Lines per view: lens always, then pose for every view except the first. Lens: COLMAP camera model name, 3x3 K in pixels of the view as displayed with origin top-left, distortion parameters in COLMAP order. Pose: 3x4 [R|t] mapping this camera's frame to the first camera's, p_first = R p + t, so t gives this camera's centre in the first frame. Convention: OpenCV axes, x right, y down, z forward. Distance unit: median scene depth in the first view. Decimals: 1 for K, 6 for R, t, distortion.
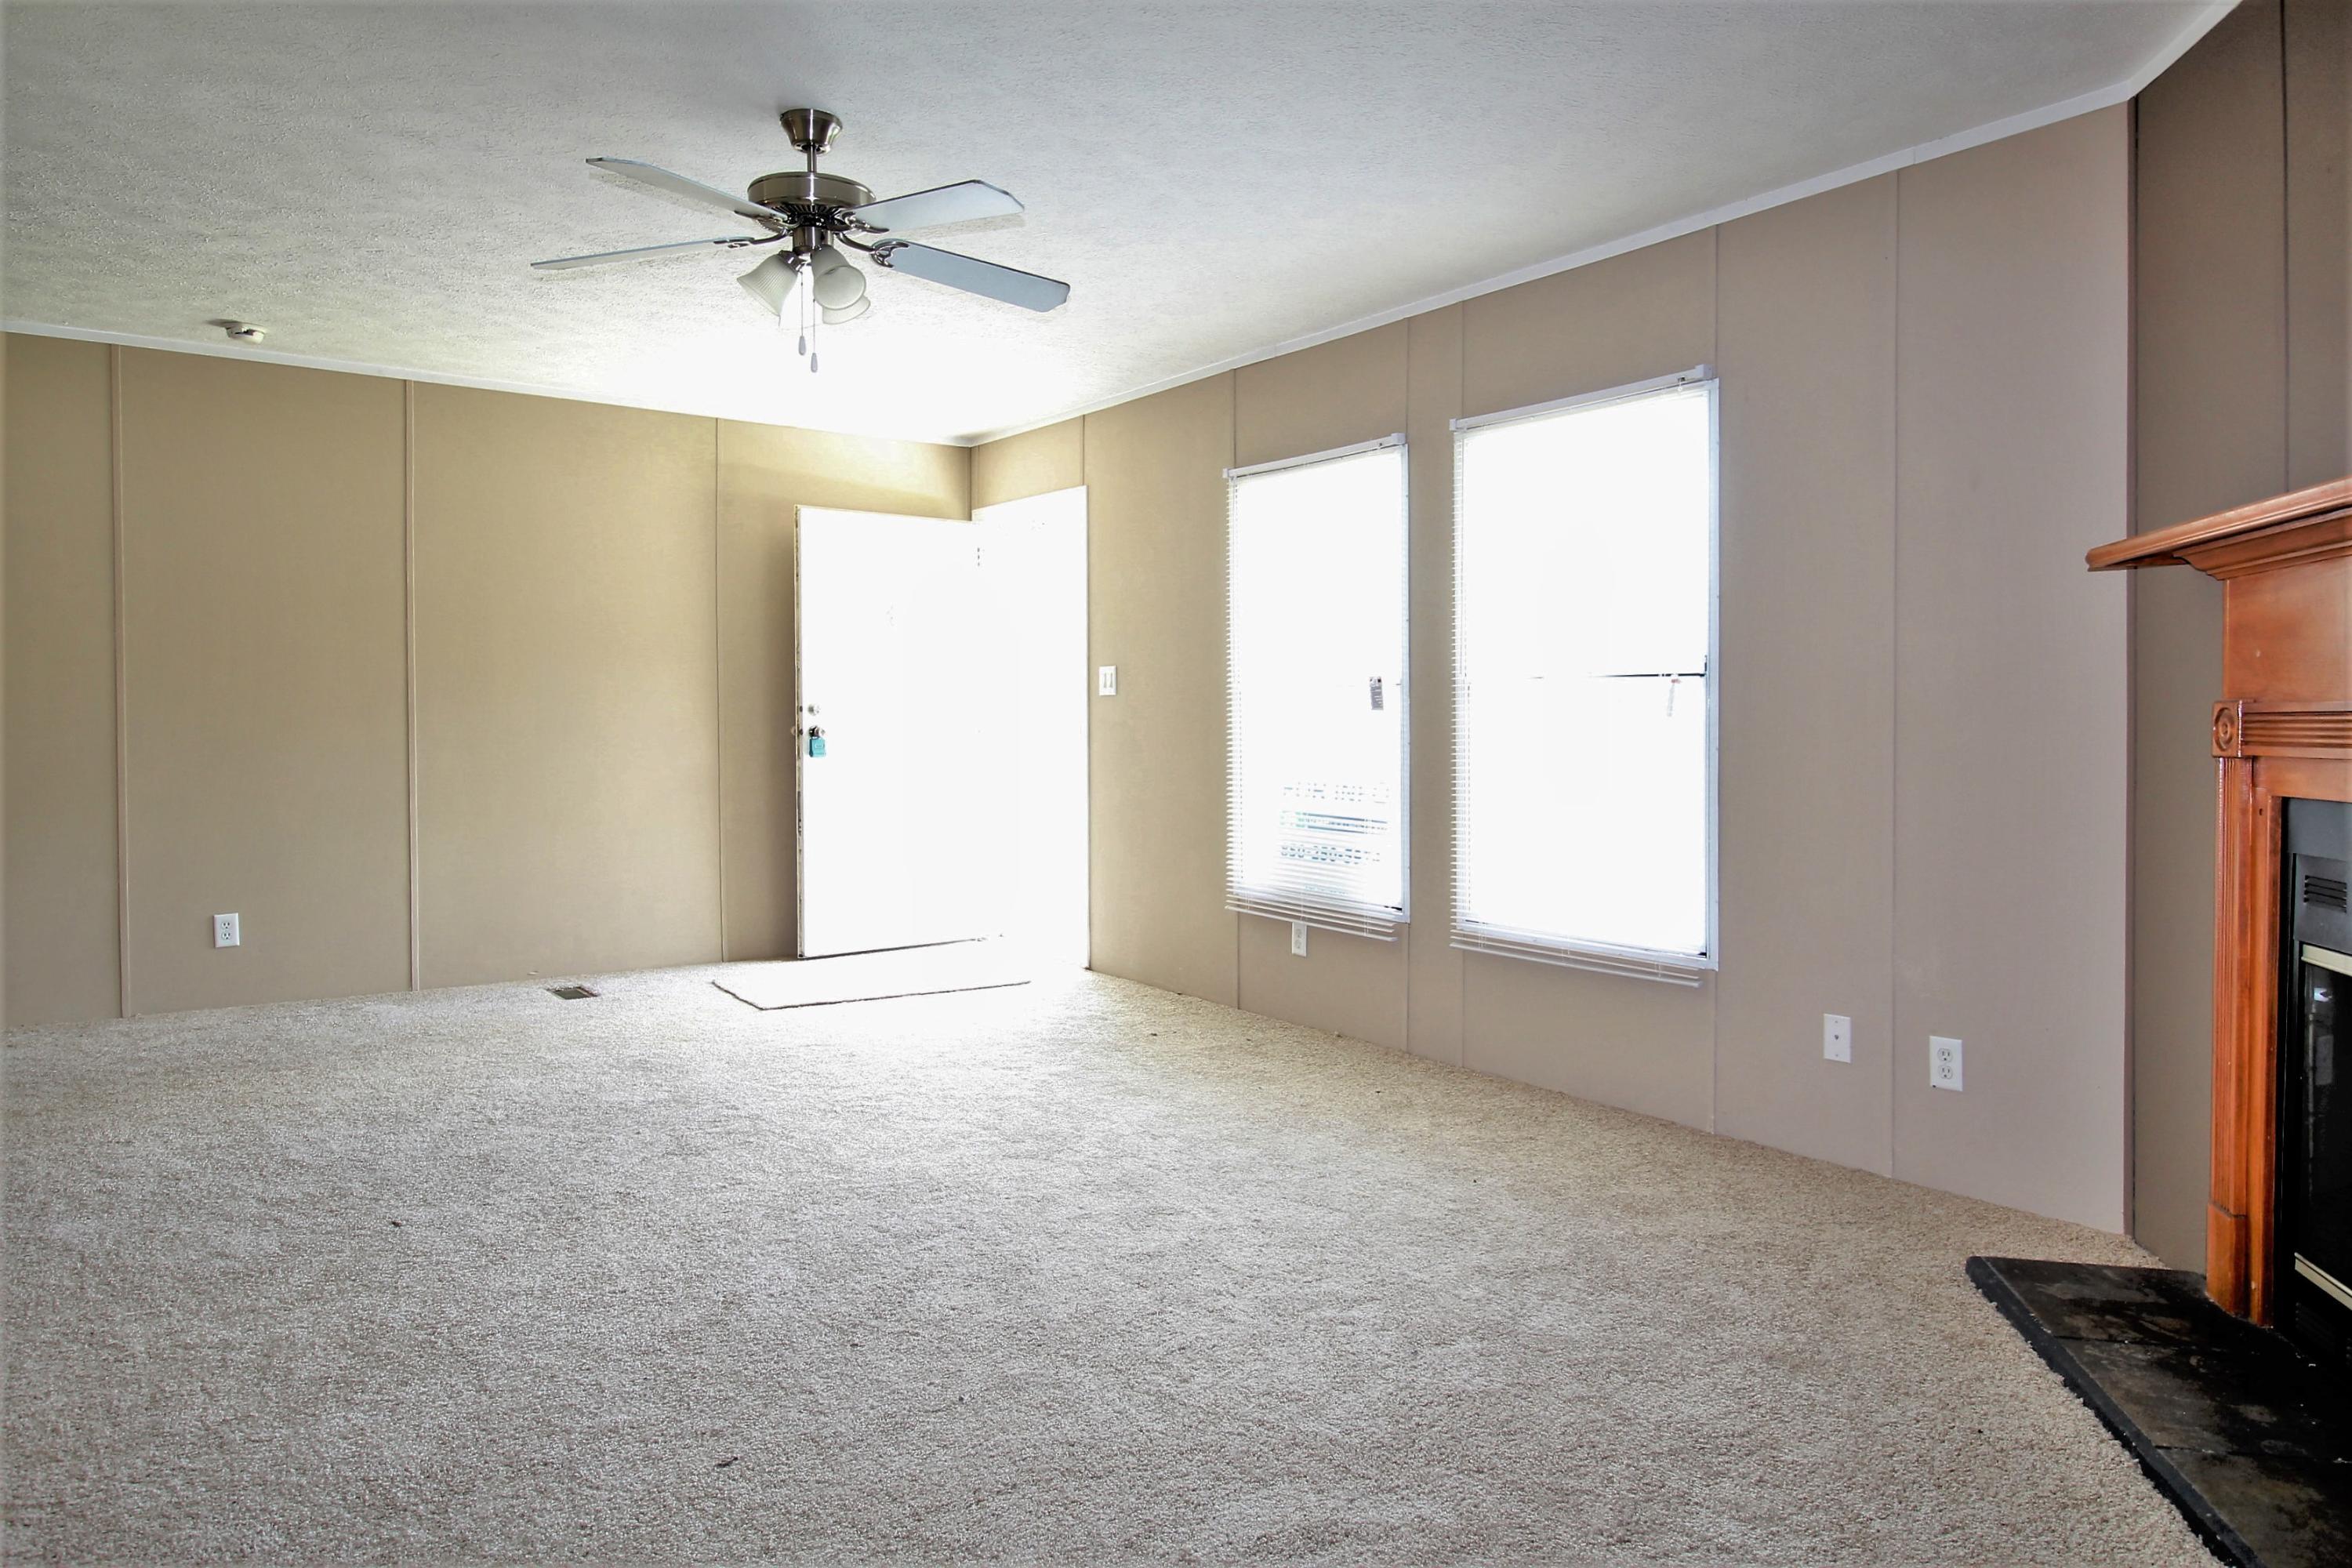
lens RADIAL K [[1511.3, 0, 1161.1], [0, 1511.3, 775.8], [0, 0, 1]] dist [0.010744, 0.005693]
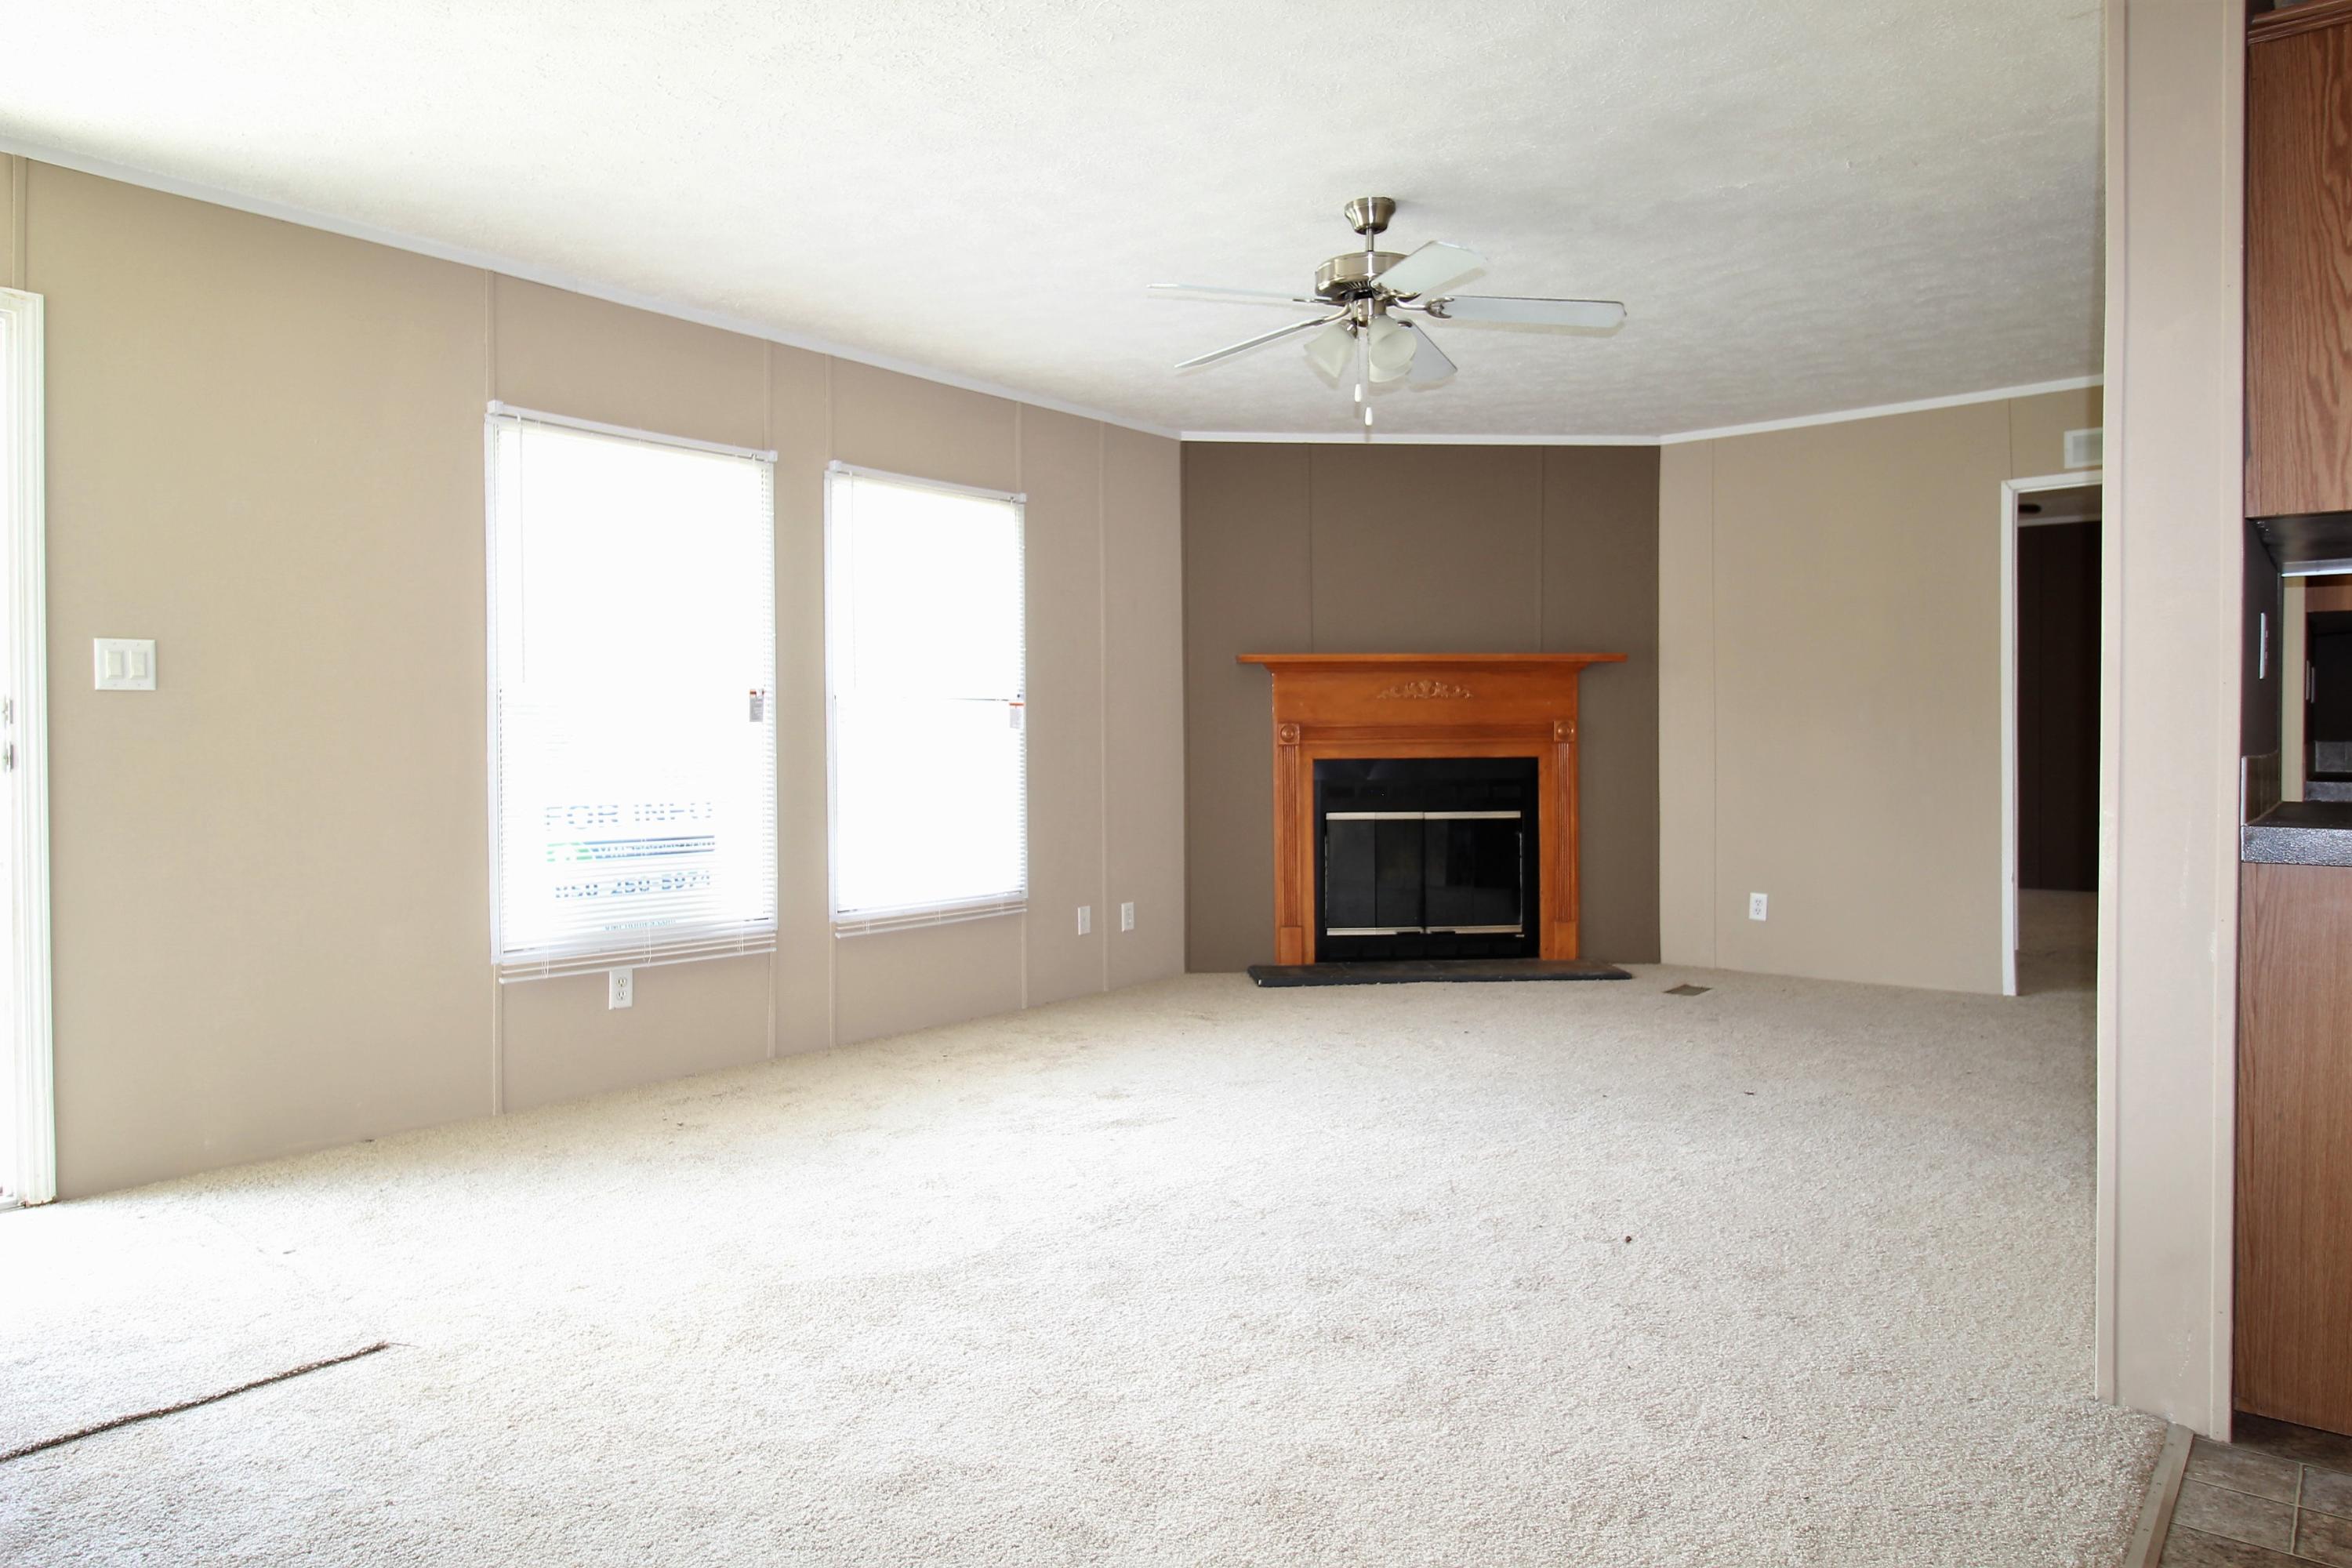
lens RADIAL K [[1511.3, 0, 1183.4], [0, 1511.3, 755.1], [0, 0, 1]] dist [0.010744, 0.005693]
pose [[-0.276553, -0.012800, 0.960913, -0.843668], [0.040687, 0.998859, 0.025015, -0.033384], [-0.960137, 0.046015, -0.275717, 0.954378]]
